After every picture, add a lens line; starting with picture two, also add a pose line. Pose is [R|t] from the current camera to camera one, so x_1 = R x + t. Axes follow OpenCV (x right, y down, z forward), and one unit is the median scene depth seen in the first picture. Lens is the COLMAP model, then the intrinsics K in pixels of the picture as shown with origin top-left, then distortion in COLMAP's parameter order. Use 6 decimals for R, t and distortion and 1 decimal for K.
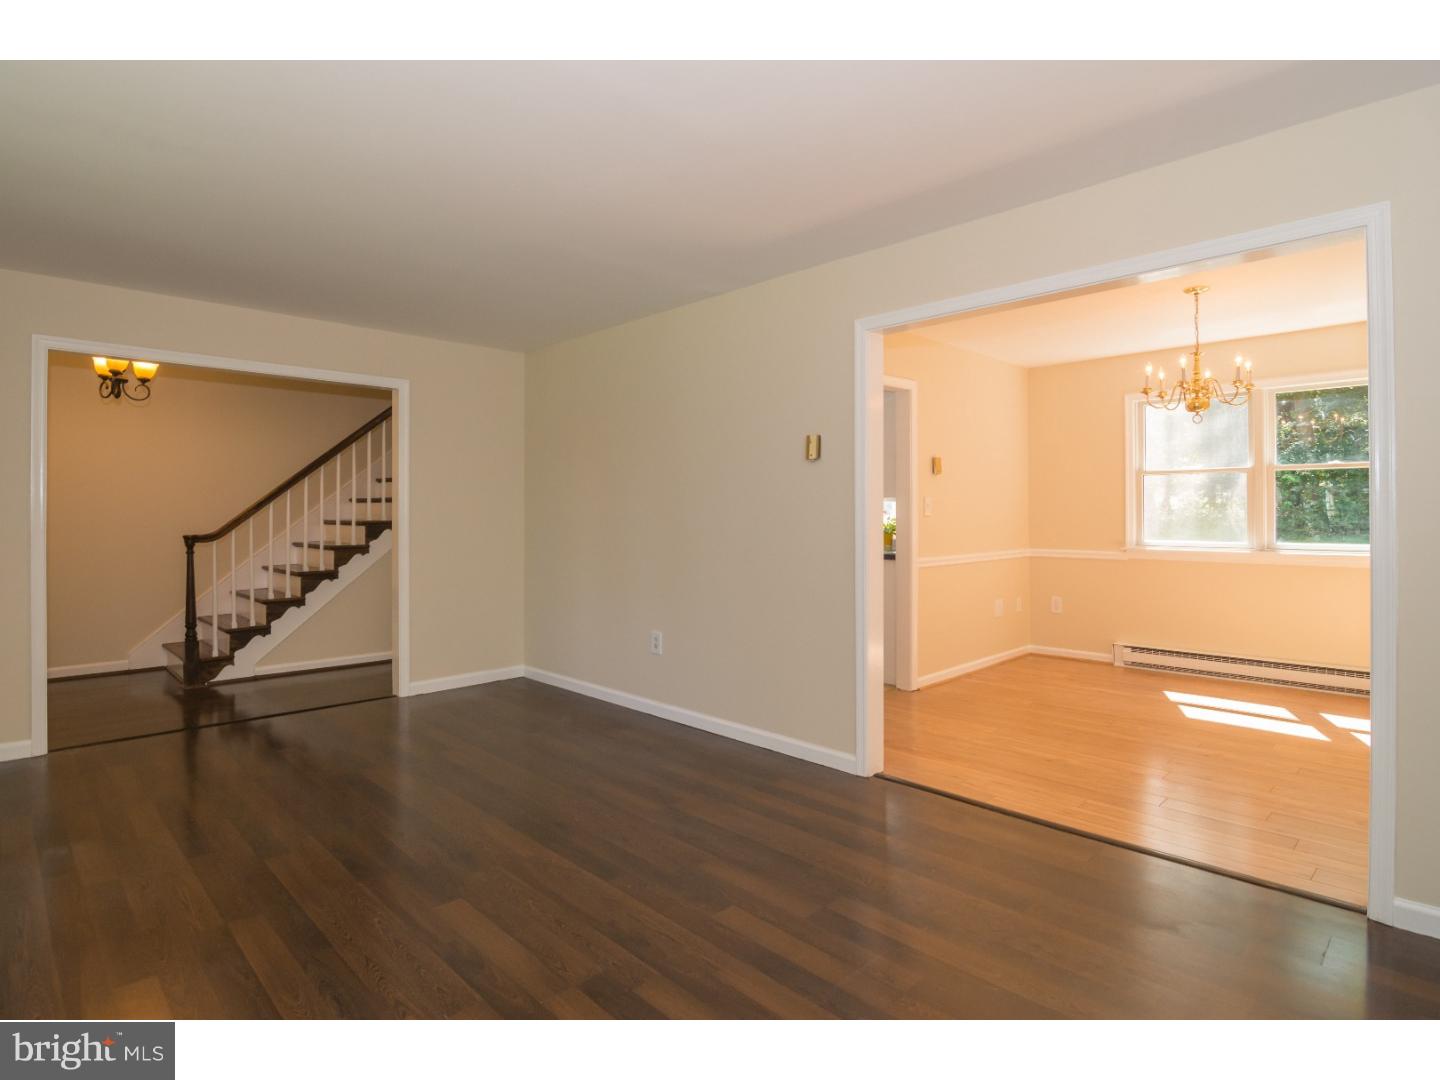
lens RADIAL K [[761.9, 0, 717.7], [0, 761.9, 519.8], [0, 0, 1]] dist [-0.033579, 0.000196]
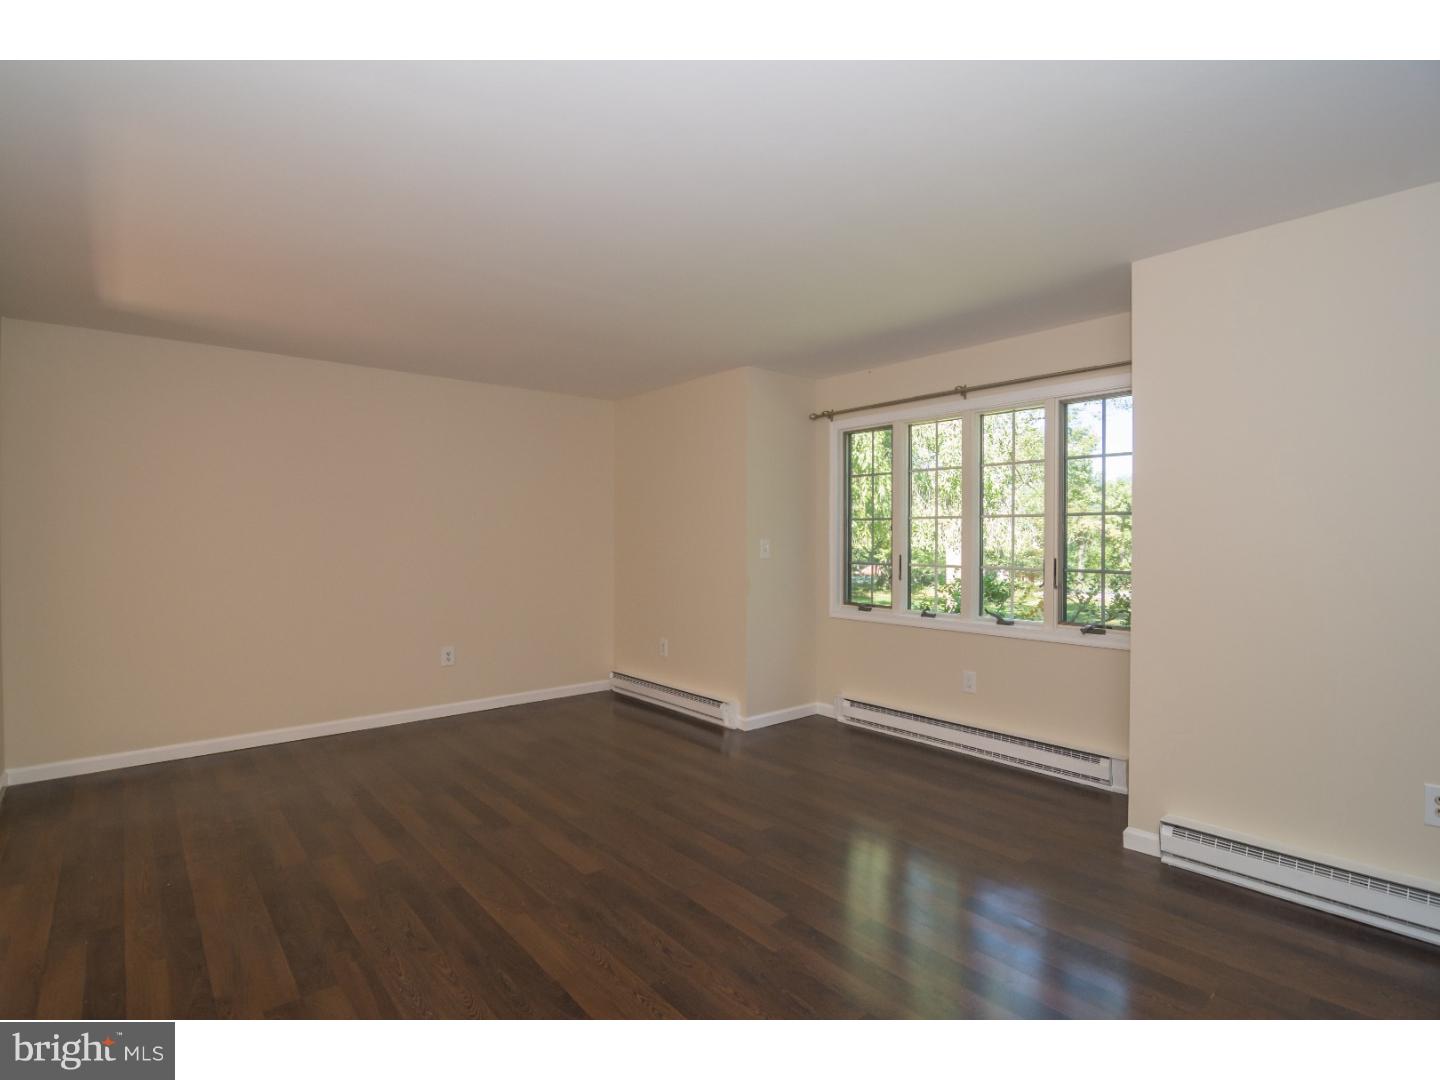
lens RADIAL K [[685.0, 0, 729.0], [0, 685.0, 528.1], [0, 0, 1]] dist [-0.021747, -0.000435]
pose [[-0.998184, 0.003467, 0.060131, -0.293926], [0.003223, 0.999986, -0.004161, -0.024377], [-0.060145, -0.003960, -0.998182, 0.955131]]
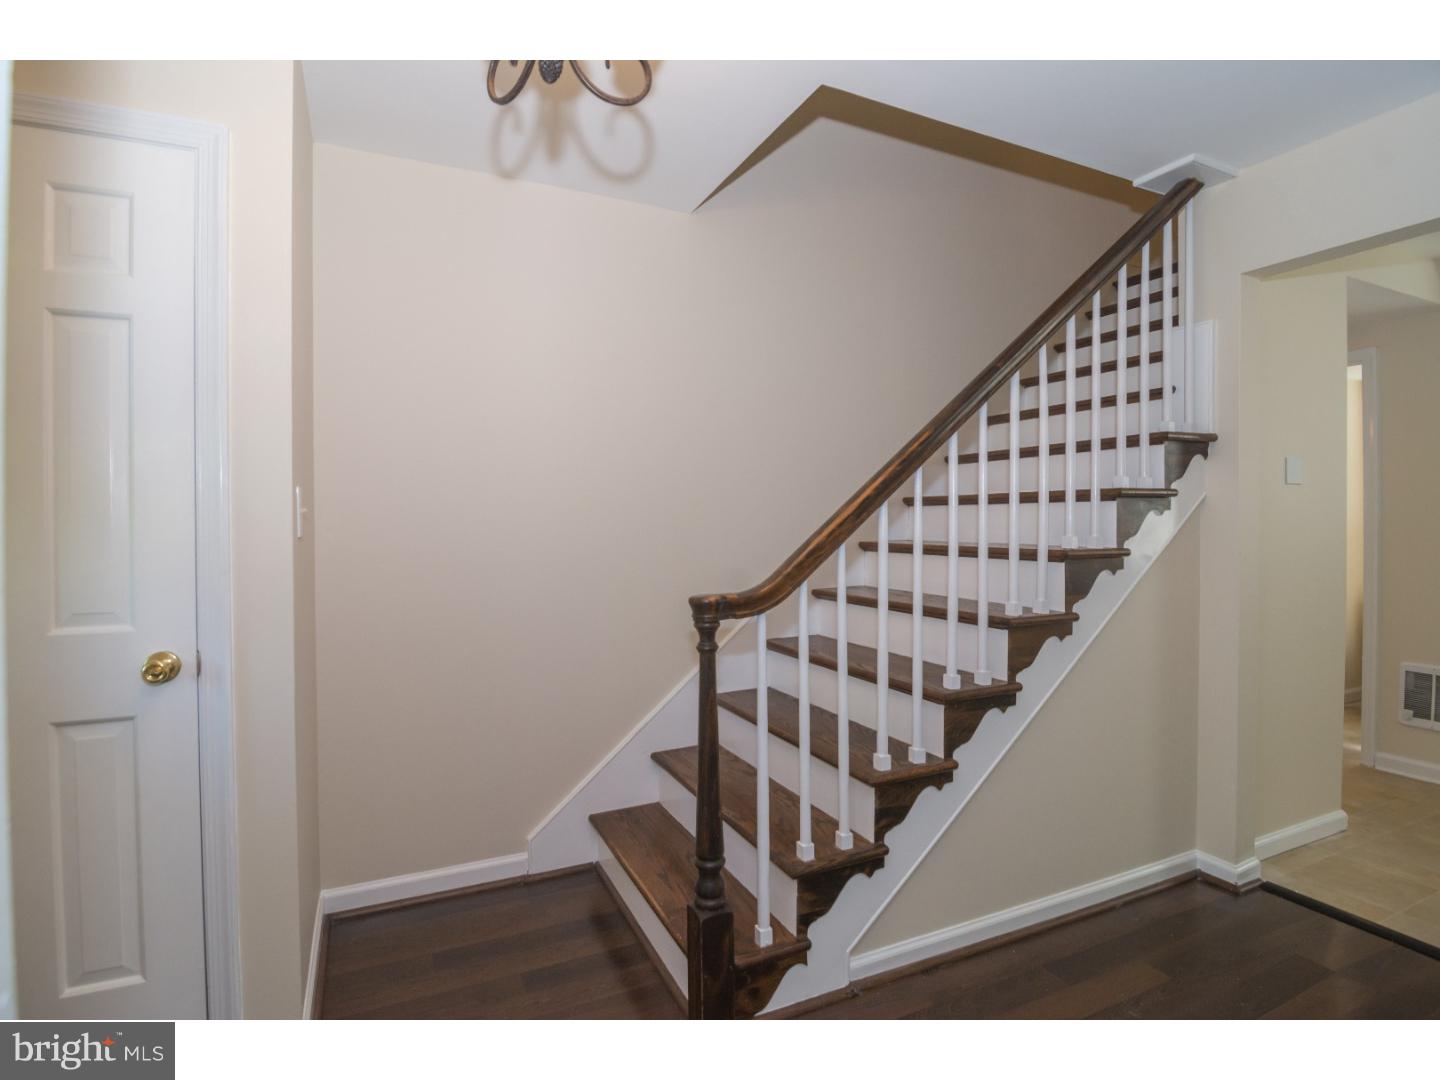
lens RADIAL K [[738.2, 0, 720.0], [0, 738.2, 540.0], [0, 0, 1]] dist [-0.022658, -0.000103]
pose [[0.940141, 0.002534, -0.340777, -0.581831], [0.001387, 0.999936, 0.011263, -0.008962], [0.340784, -0.011061, 0.940077, 0.684106]]
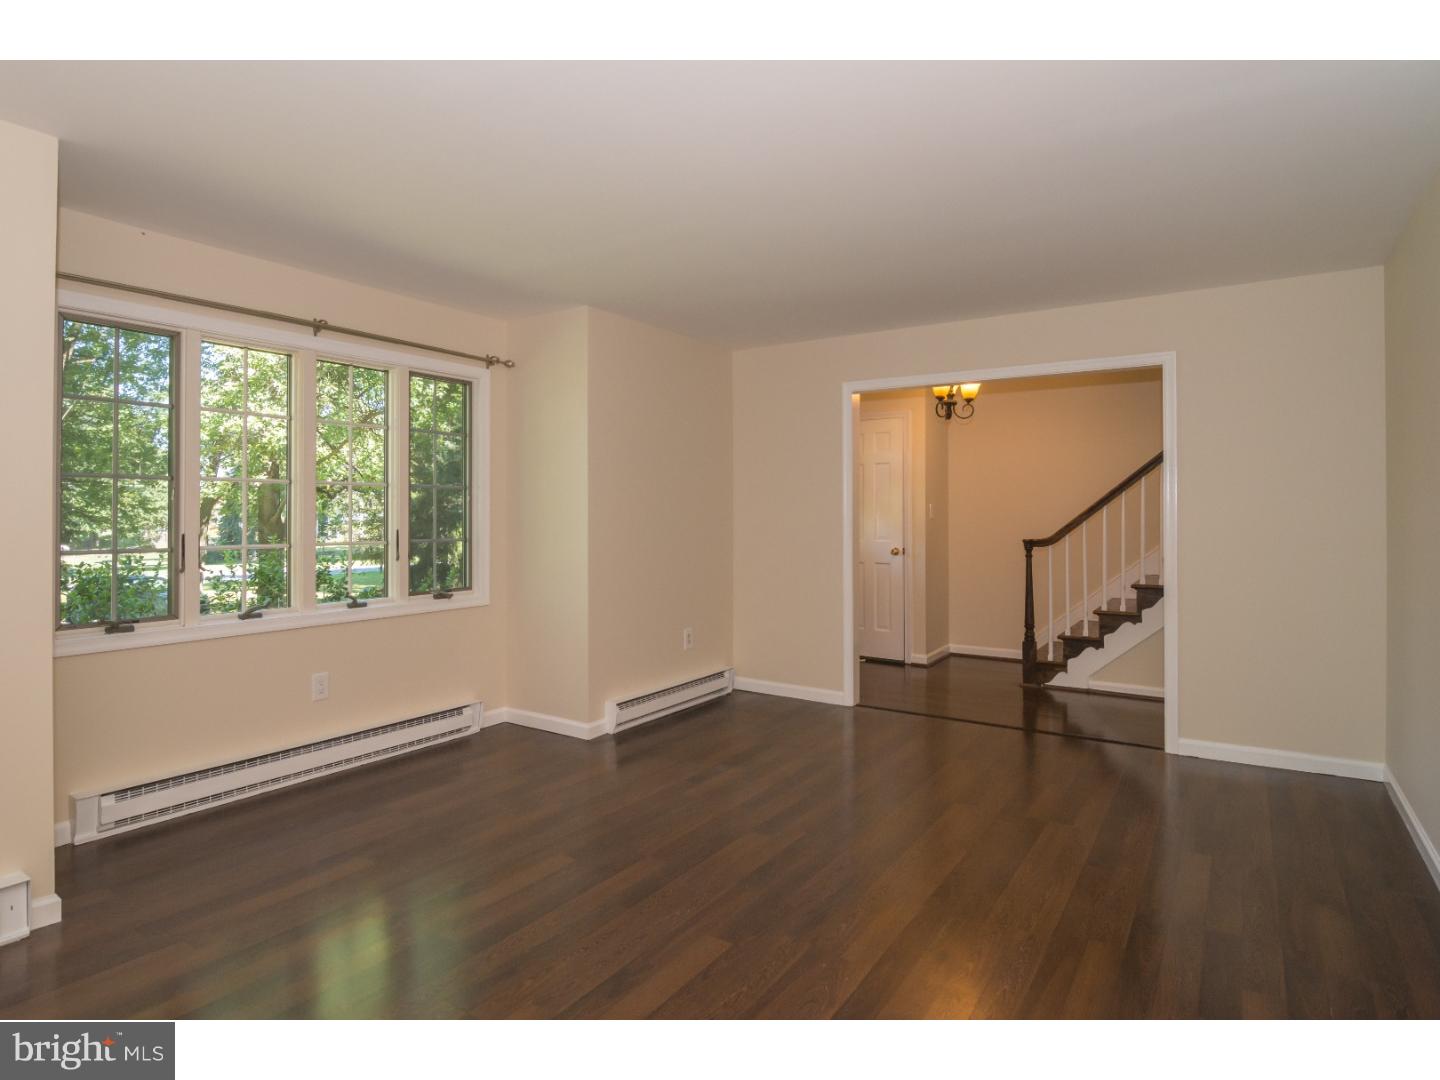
lens RADIAL K [[785.5, 0, 717.0], [0, 785.5, 500.2], [0, 0, 1]] dist [-0.023966, -0.000565]
pose [[0.195415, -0.014542, -0.980613, 0.278103], [-0.005846, 0.999855, -0.015992, -0.013728], [0.980703, 0.008858, 0.195302, 0.359307]]
